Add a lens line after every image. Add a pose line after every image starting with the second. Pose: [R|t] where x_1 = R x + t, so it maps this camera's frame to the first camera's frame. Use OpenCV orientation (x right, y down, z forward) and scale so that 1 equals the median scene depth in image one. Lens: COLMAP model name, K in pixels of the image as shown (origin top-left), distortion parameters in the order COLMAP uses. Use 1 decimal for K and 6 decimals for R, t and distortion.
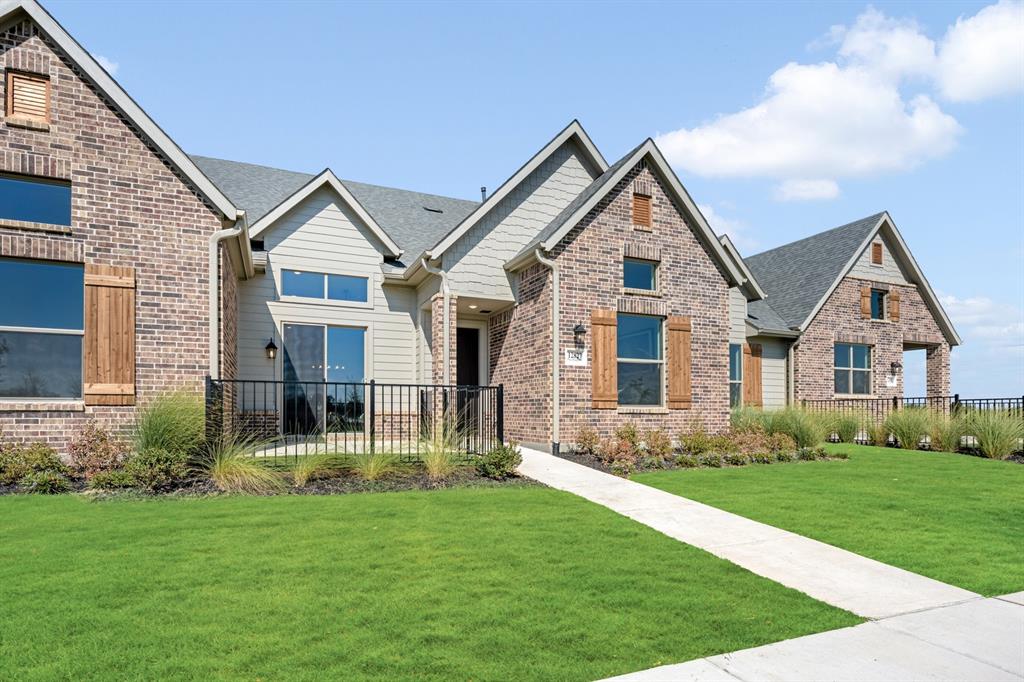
lens RADIAL K [[532.2, 0, 495.8], [0, 532.2, 408.5], [0, 0, 1]] dist [-0.001174, -0.000147]
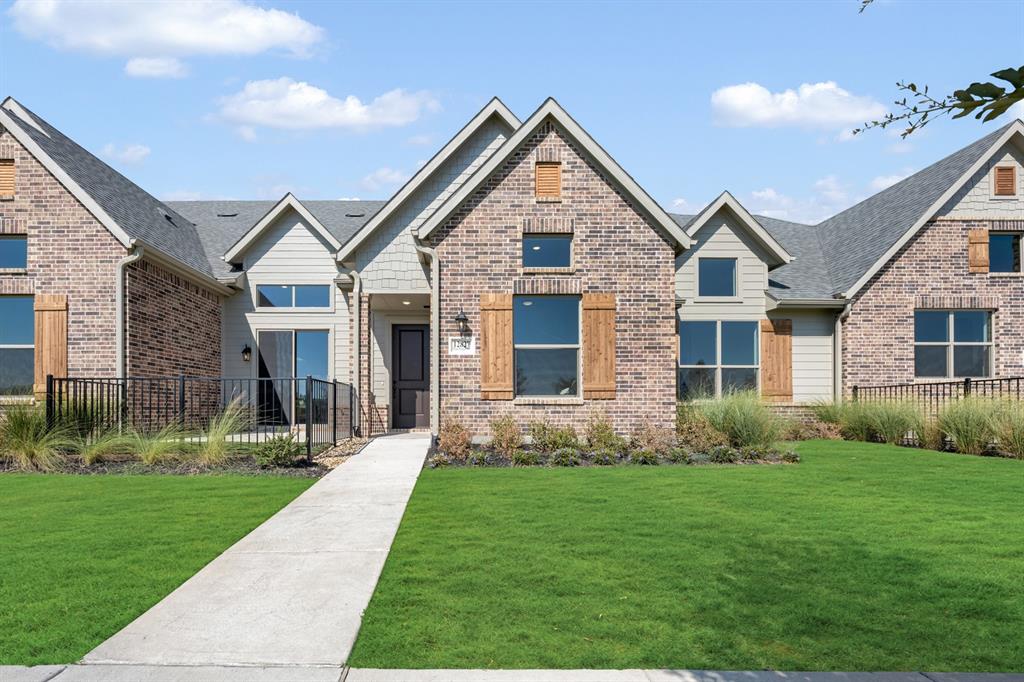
lens RADIAL K [[490.6, 0, 471.2], [0, 490.6, 406.9], [0, 0, 1]] dist [-0.002193, 0.000163]
pose [[0.926374, -0.006602, -0.376546, 0.475606], [0.008046, 0.999965, 0.002262, 0.010251], [0.376518, -0.005125, 0.926395, 0.182902]]
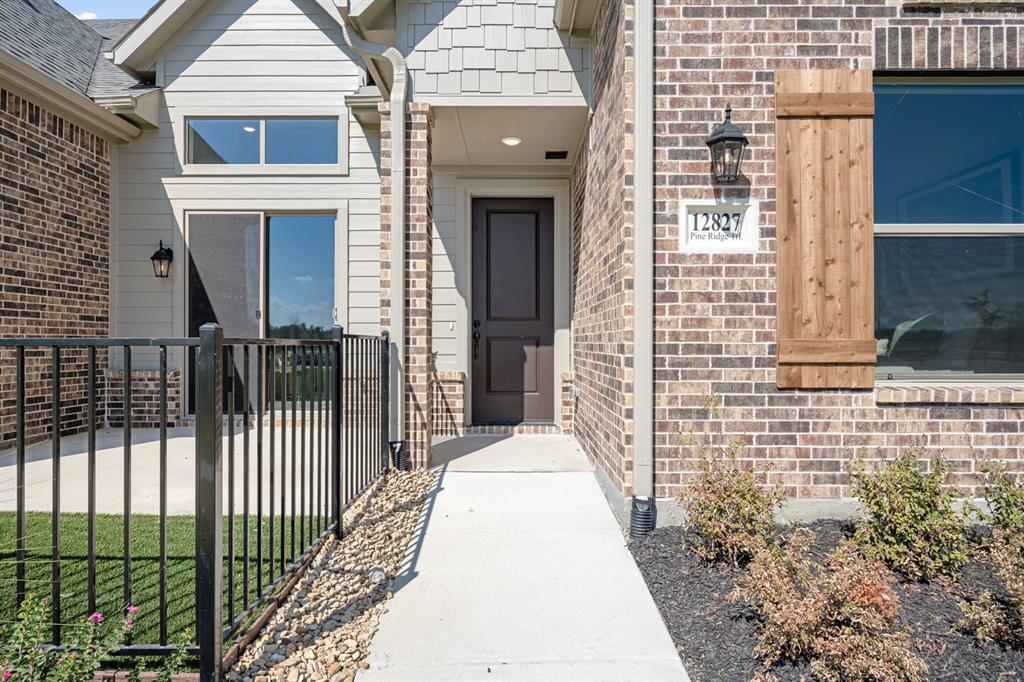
lens RADIAL K [[595.4, 0, 509.8], [0, 595.4, 343.7], [0, 0, 1]] dist [-0.001940, -0.000062]
pose [[0.917794, -0.001173, -0.397055, 0.169914], [0.005490, 0.999938, 0.009735, -0.029813], [0.397019, -0.011115, 0.917743, 0.597436]]
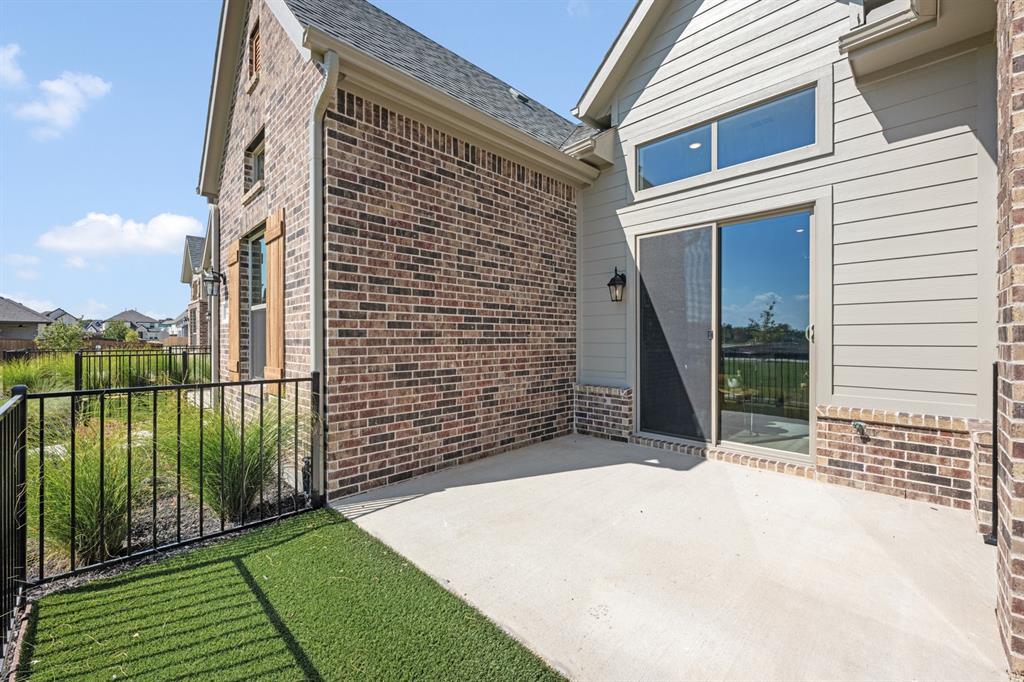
lens RADIAL K [[414.2, 0, 507.8], [0, 414.2, 337.5], [0, 0, 1]] dist [-0.003384, -0.000247]
pose [[0.363349, -0.000964, -0.931653, -0.031722], [0.013421, 0.999901, 0.004200, -0.059755], [0.931557, -0.014030, 0.363326, 0.748202]]
